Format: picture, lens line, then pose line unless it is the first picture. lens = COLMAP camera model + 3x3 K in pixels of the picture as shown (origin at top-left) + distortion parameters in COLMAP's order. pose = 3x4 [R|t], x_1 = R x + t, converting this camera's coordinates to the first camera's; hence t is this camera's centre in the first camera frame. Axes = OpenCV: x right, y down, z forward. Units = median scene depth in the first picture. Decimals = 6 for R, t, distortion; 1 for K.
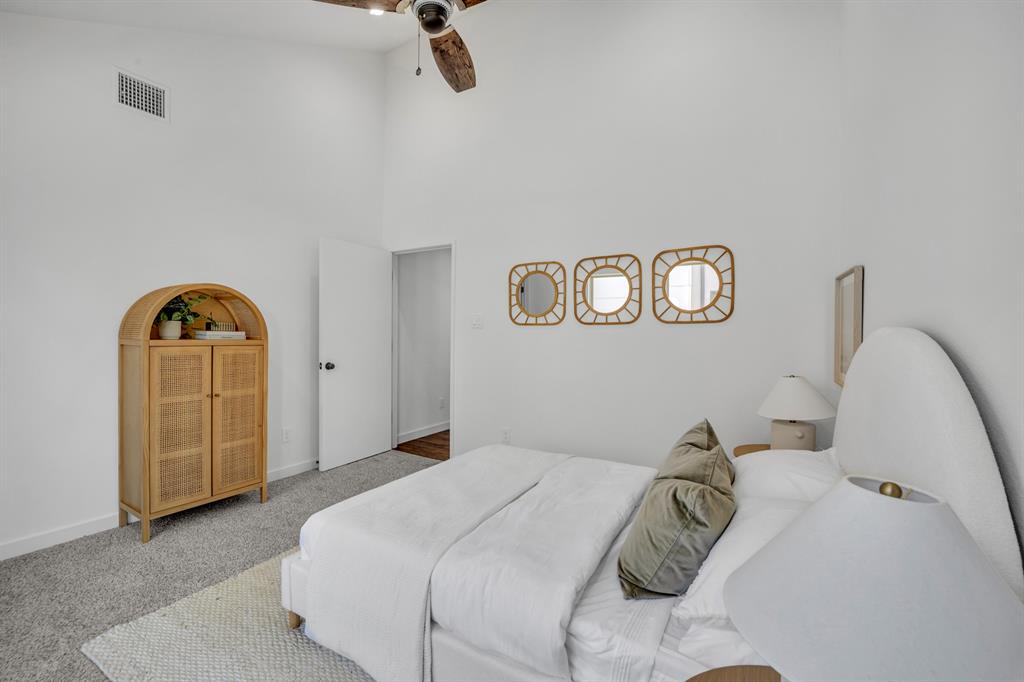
lens RADIAL K [[420.3, 0, 495.0], [0, 420.3, 332.9], [0, 0, 1]] dist [-0.021236, 0.001530]
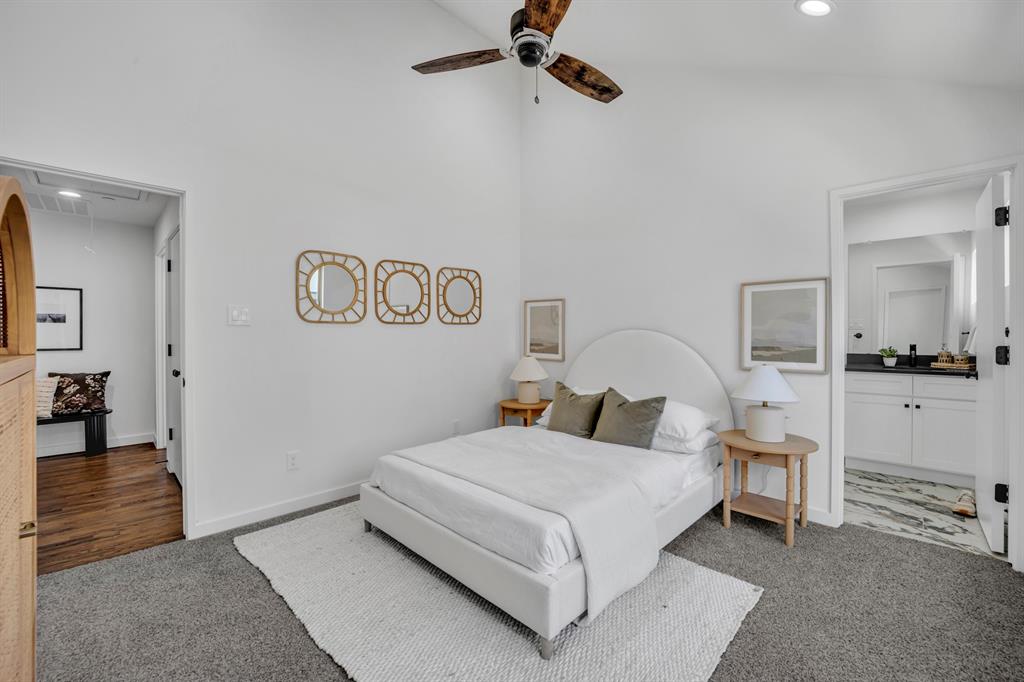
lens RADIAL K [[441.9, 0, 507.1], [0, 441.9, 339.0], [0, 0, 1]] dist [-0.000486, -0.000024]
pose [[0.234143, -0.016210, 0.972067, -0.911087], [0.005465, 0.999867, 0.015357, 0.003373], [-0.972187, 0.001717, 0.234201, 0.533220]]
